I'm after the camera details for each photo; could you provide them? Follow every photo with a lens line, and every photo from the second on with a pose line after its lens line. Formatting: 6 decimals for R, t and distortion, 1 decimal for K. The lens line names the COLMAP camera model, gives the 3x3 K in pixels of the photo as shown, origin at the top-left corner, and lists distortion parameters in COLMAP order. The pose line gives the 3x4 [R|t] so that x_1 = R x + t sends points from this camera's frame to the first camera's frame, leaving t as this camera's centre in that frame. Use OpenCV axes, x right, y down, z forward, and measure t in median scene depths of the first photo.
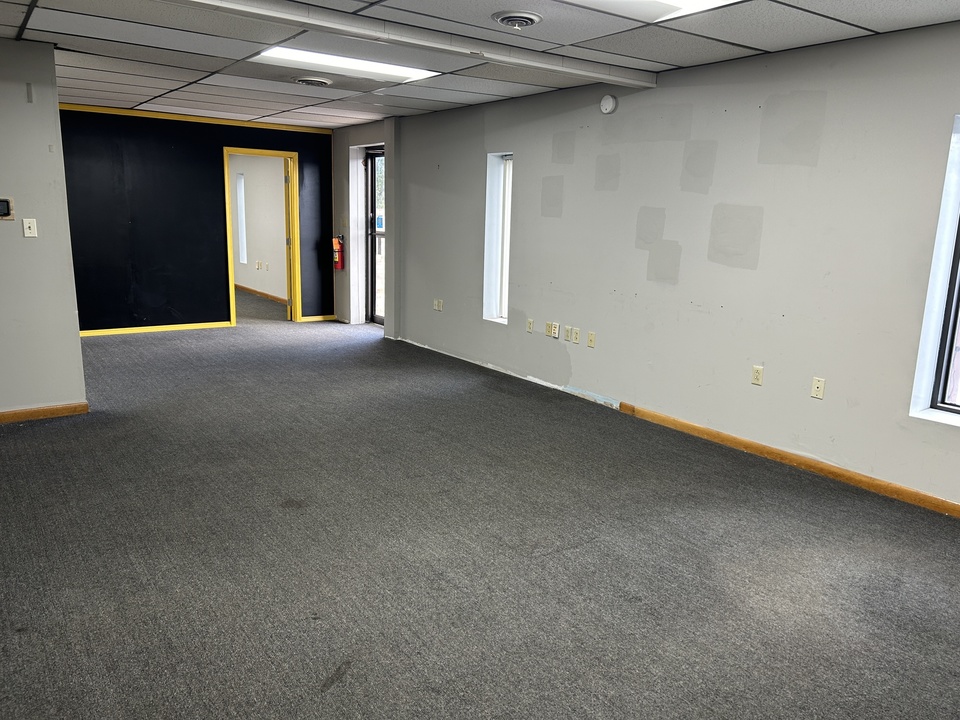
lens RADIAL K [[727.8, 0, 480.0], [0, 727.8, 360.0], [0, 0, 1]] dist [0.037536, -0.034772]
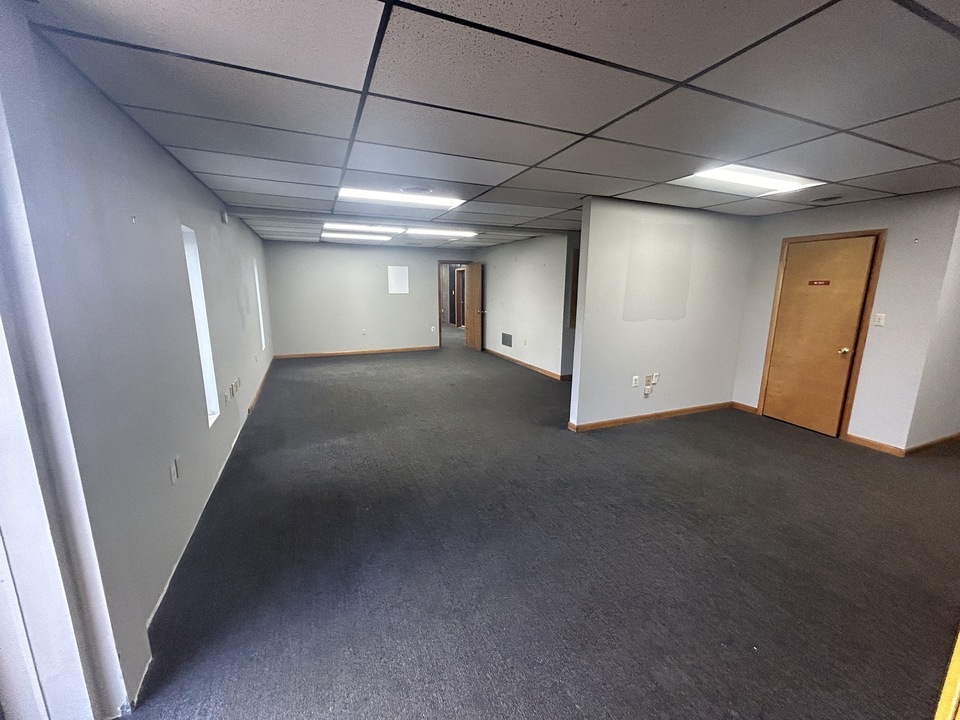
lens RADIAL K [[389.4, 0, 480.0], [0, 389.4, 360.0], [0, 0, 1]] dist [-0.002321, -0.000096]
pose [[-0.976552, -0.075506, 0.201608, -0.683502], [0.008838, 0.921628, 0.387974, -0.538585], [-0.215102, 0.380658, -0.899350, 2.366276]]
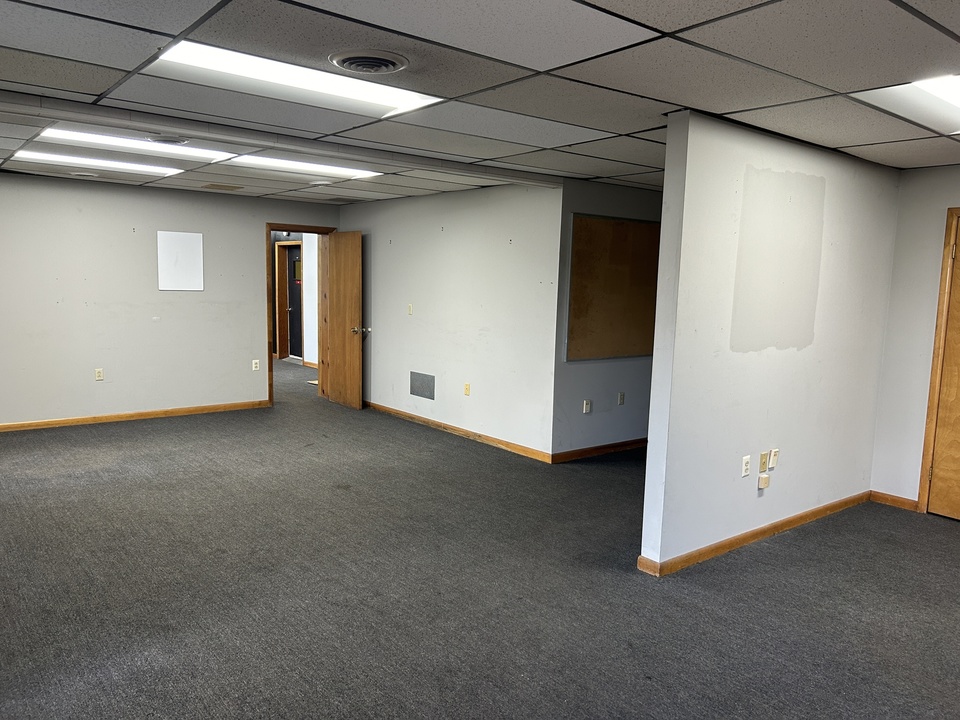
lens RADIAL K [[727.8, 0, 480.0], [0, 727.8, 360.0], [0, 0, 1]] dist [0.037536, -0.034772]
pose [[-0.996502, -0.048065, -0.068363, -0.403625], [-0.066980, 0.948559, 0.309434, -0.505497], [0.049974, 0.312930, -0.948460, 2.252812]]
